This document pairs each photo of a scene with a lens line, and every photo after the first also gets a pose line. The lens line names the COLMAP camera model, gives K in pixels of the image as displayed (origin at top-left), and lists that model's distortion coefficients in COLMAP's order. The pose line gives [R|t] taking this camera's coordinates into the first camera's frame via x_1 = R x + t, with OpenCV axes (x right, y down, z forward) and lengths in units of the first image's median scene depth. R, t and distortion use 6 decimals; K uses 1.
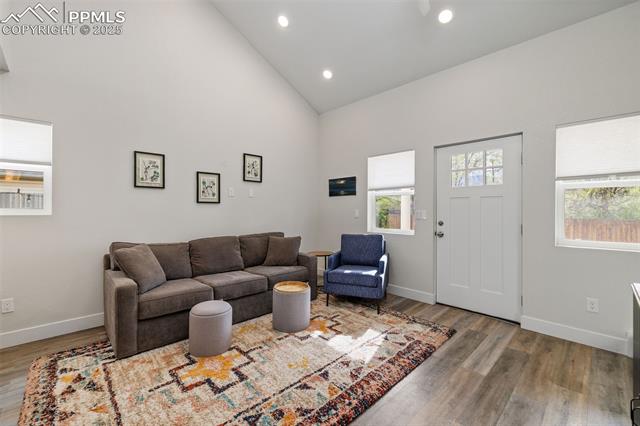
lens RADIAL K [[271.4, 0, 318.0], [0, 271.4, 212.2], [0, 0, 1]] dist [0.000341, -0.000393]
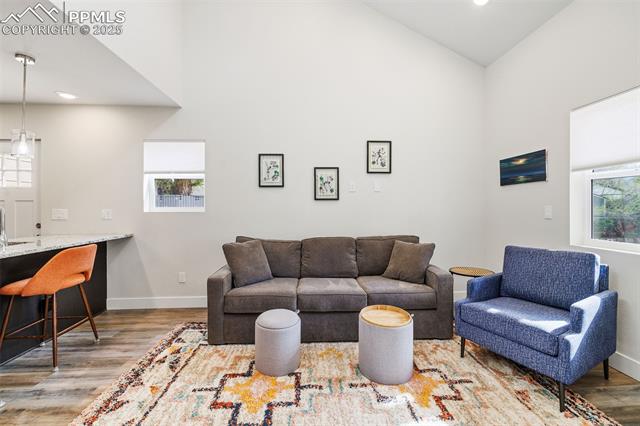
lens RADIAL K [[271.4, 0, 316.6], [0, 271.4, 207.5], [0, 0, 1]] dist [0.000341, -0.000393]
pose [[0.750171, -0.003530, -0.661234, 0.216261], [0.000176, 0.999987, -0.005139, -0.003253], [0.661243, 0.003739, 0.750162, 0.315719]]
